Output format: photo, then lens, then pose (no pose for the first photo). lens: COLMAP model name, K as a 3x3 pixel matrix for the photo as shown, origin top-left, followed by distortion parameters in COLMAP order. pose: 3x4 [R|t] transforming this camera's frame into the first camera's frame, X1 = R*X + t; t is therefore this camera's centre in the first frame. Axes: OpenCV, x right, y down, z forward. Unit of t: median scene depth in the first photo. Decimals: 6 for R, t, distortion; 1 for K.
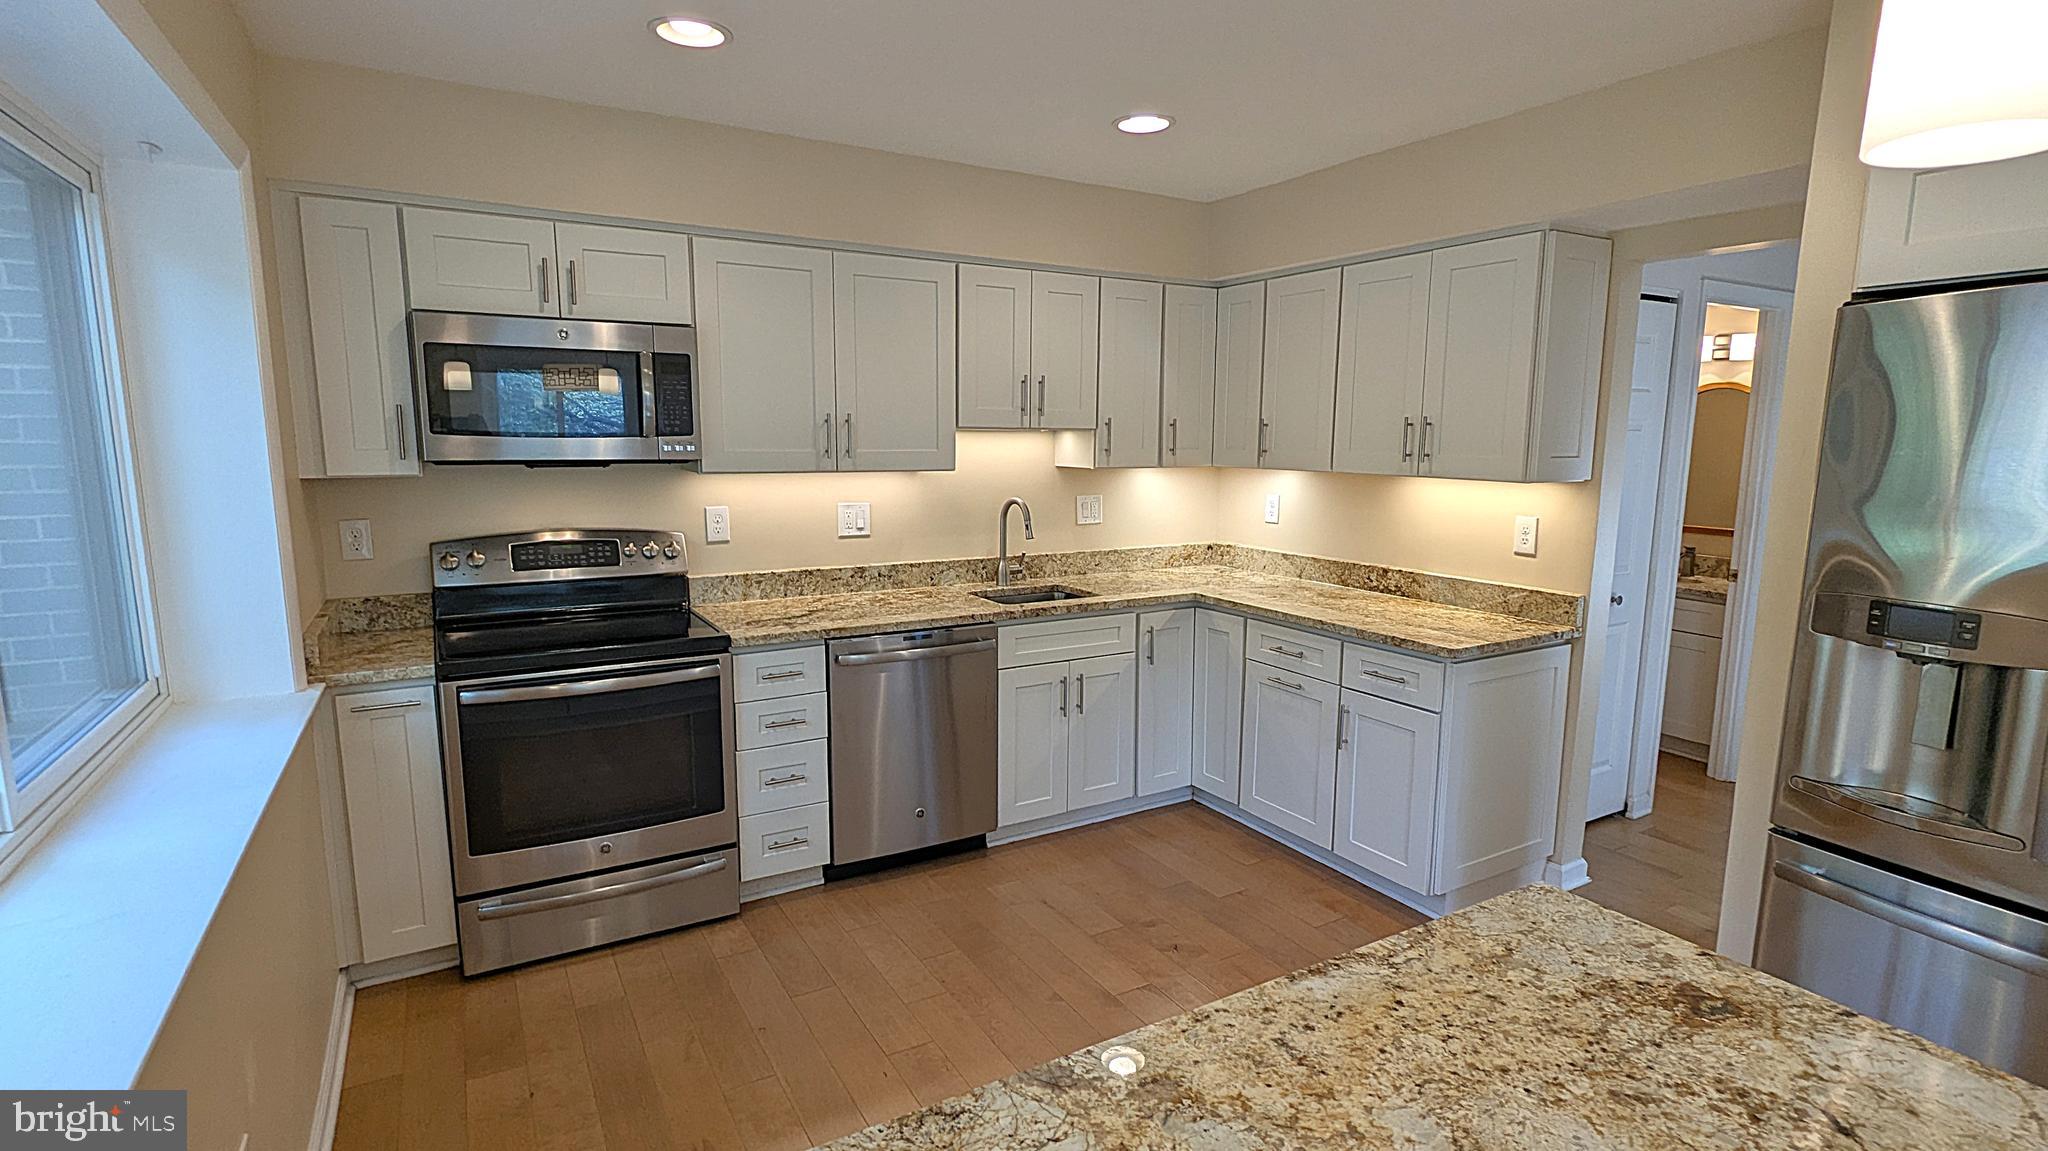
lens RADIAL K [[970.9, 0, 1020.5], [0, 970.9, 579.3], [0, 0, 1]] dist [0.004175, 0.001118]
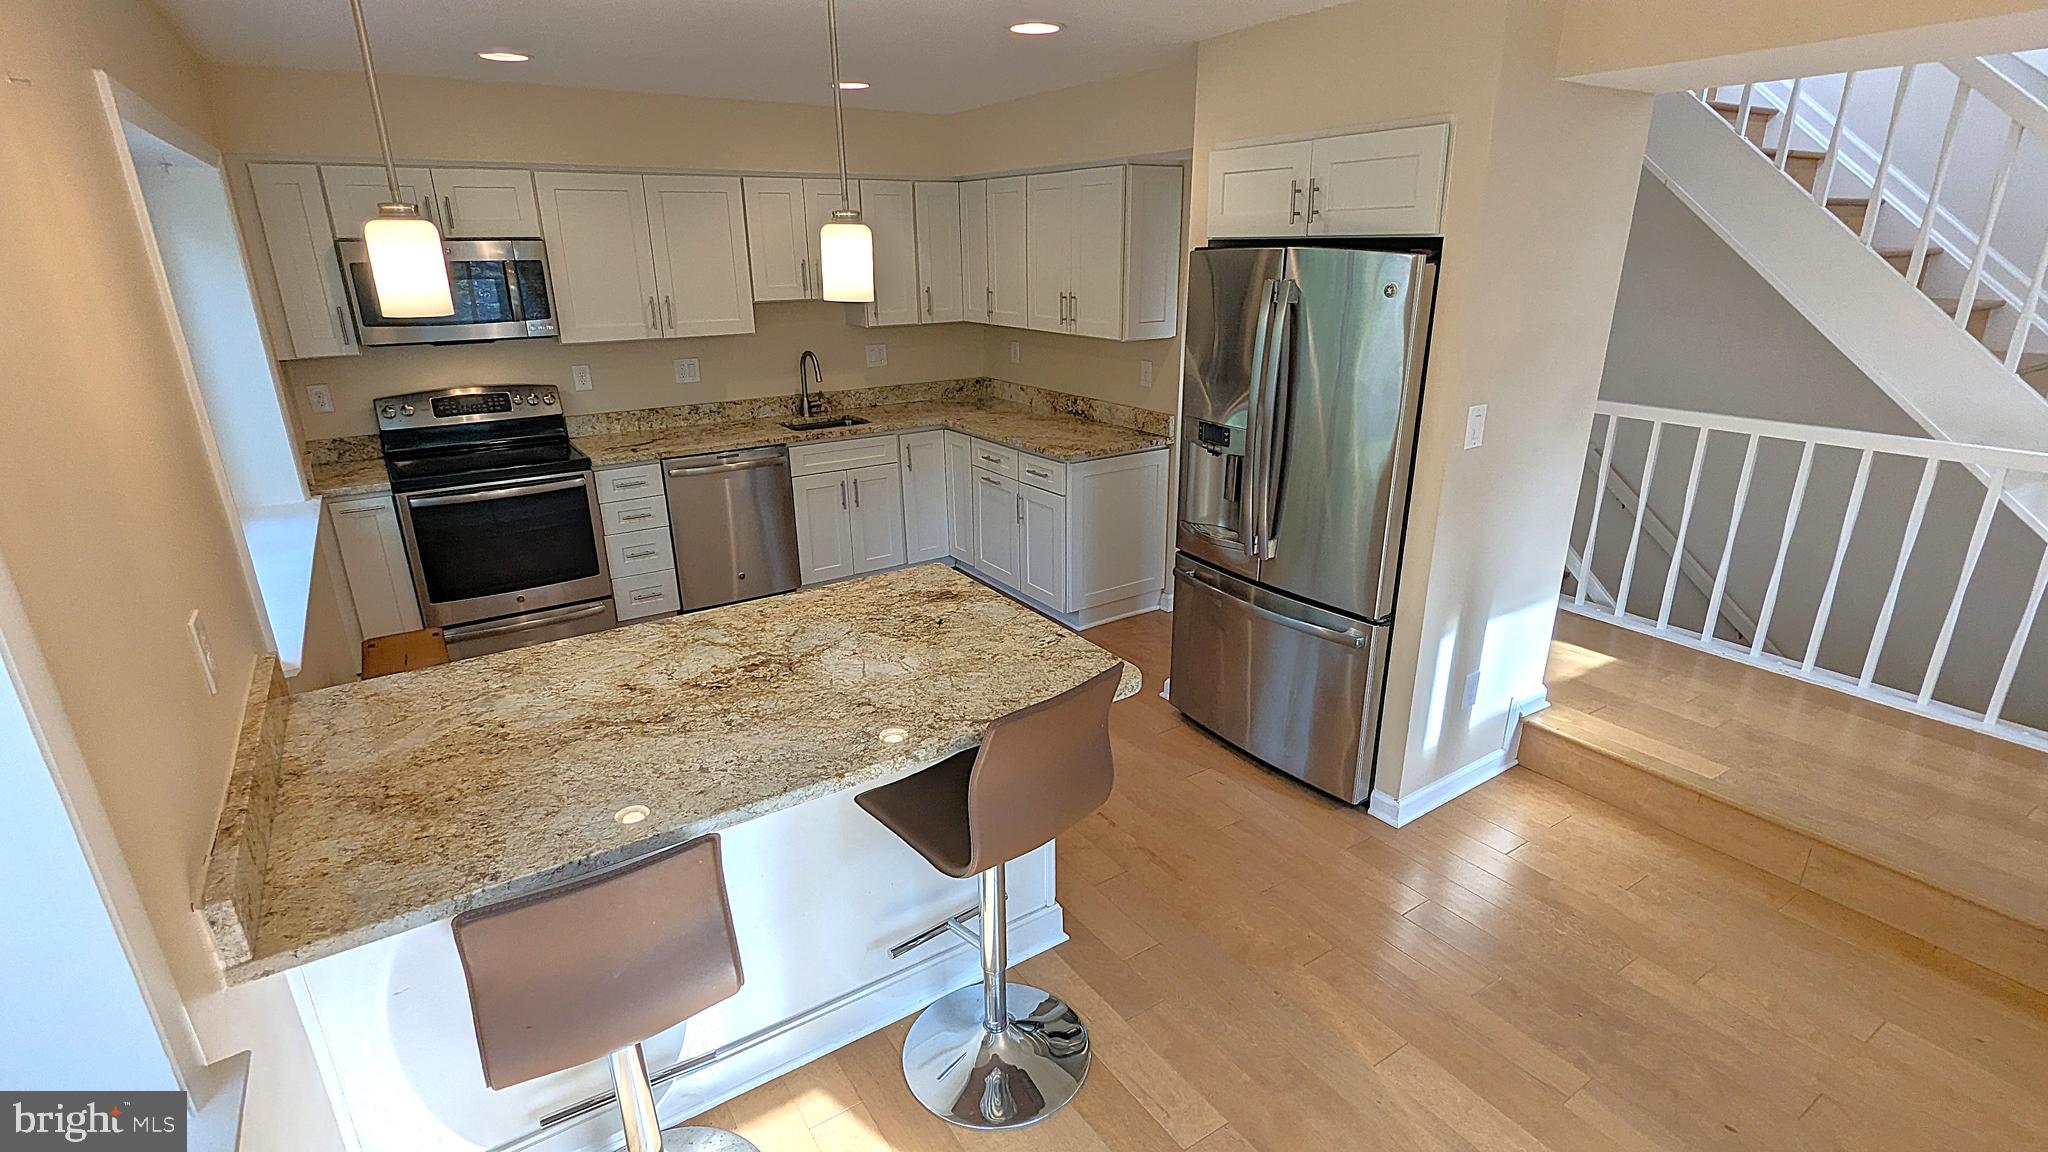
lens RADIAL K [[970.9, 0, 1031.9], [0, 970.9, 579.4], [0, 0, 1]] dist [0.004175, 0.001118]
pose [[0.998414, -0.033834, 0.044999, 0.291795], [0.024782, 0.981790, 0.188346, -0.023026], [-0.050552, -0.186932, 0.981071, -0.511269]]
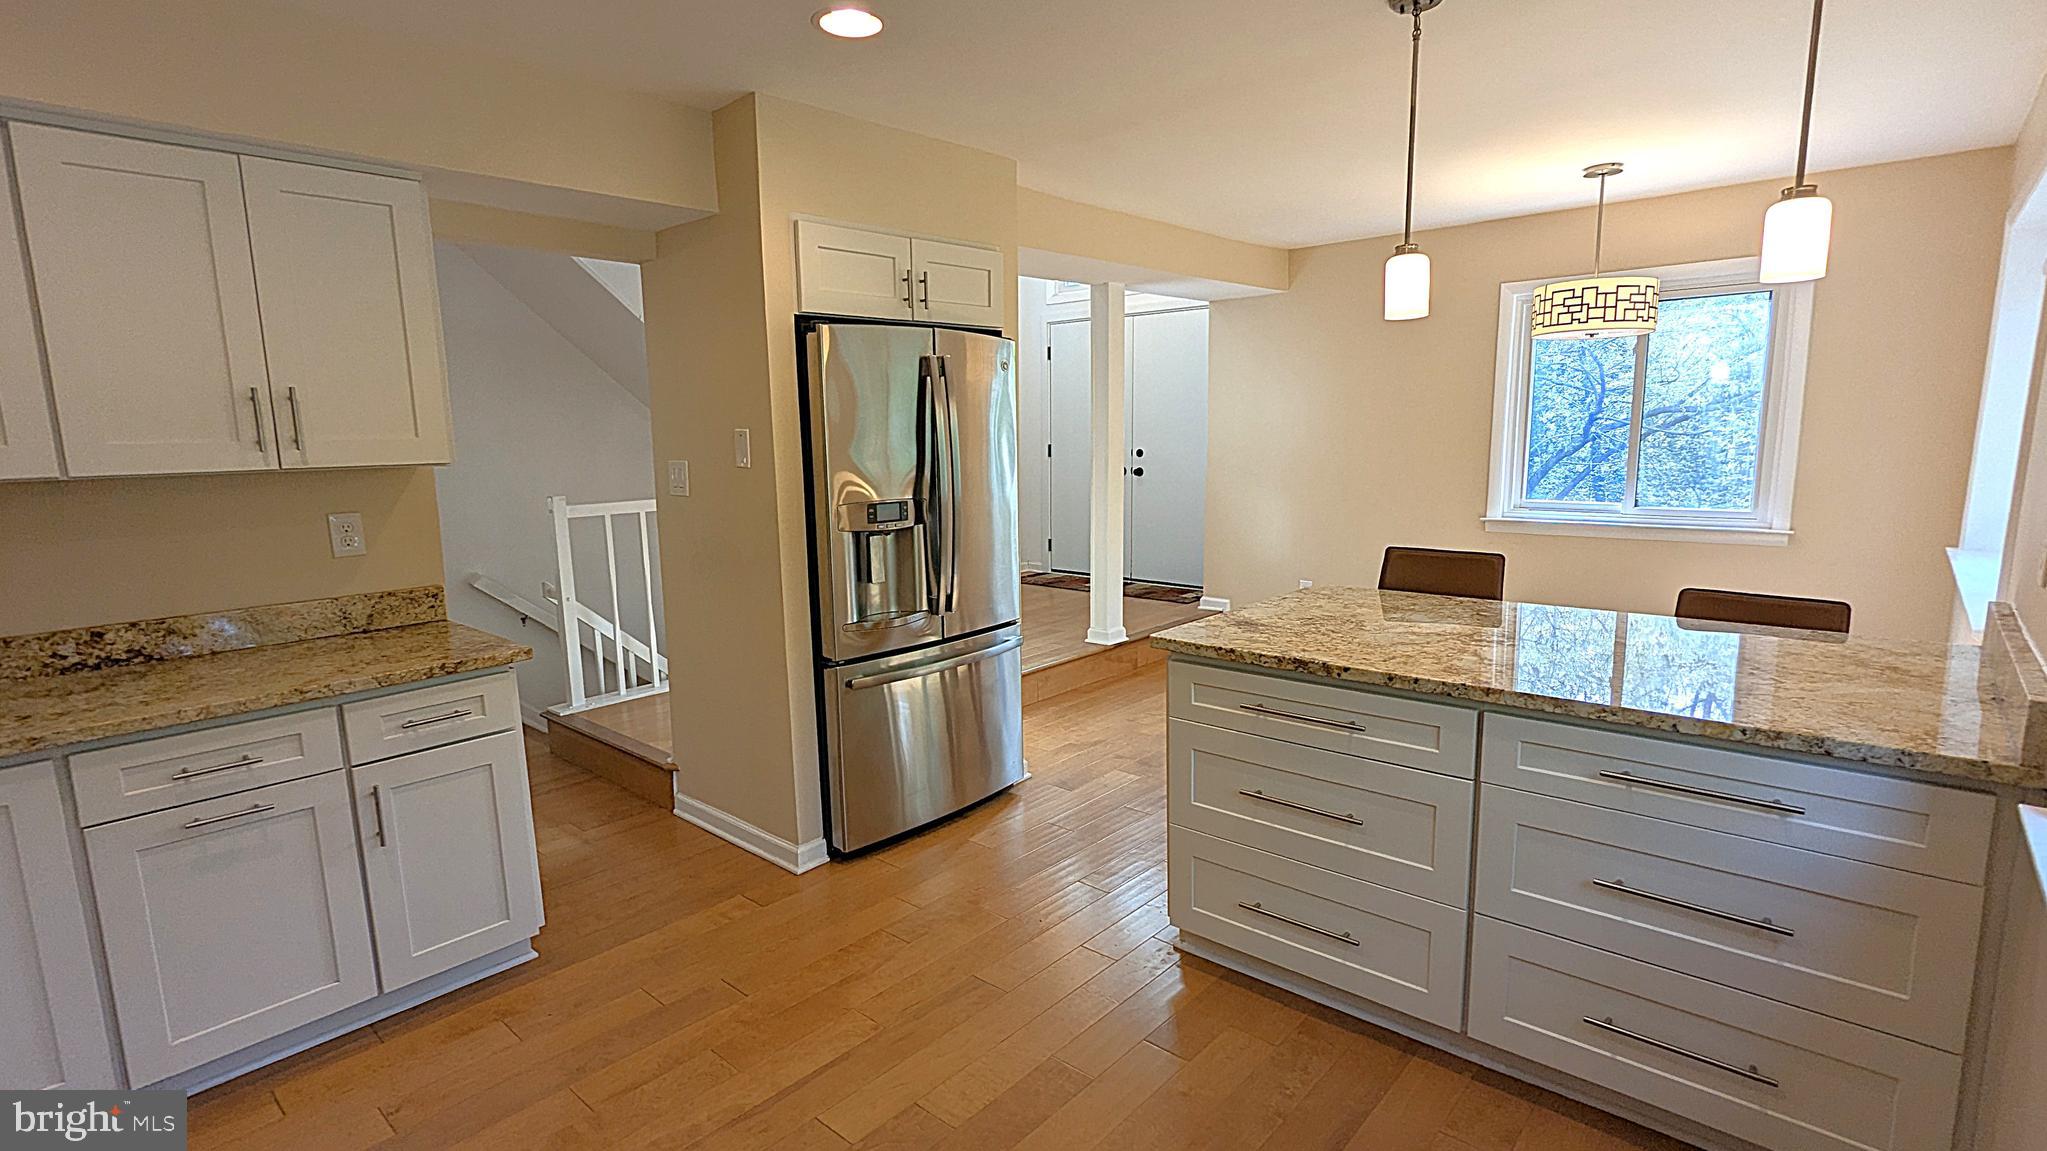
lens RADIAL K [[970.4, 0, 1031.3], [0, 970.4, 572.3], [0, 0, 1]] dist [0.004175, 0.001118]
pose [[-0.307570, -0.141171, 0.940995, -0.486488], [0.160352, 0.967099, 0.197499, -0.090832], [-0.937917, 0.211635, -0.274814, 0.733096]]
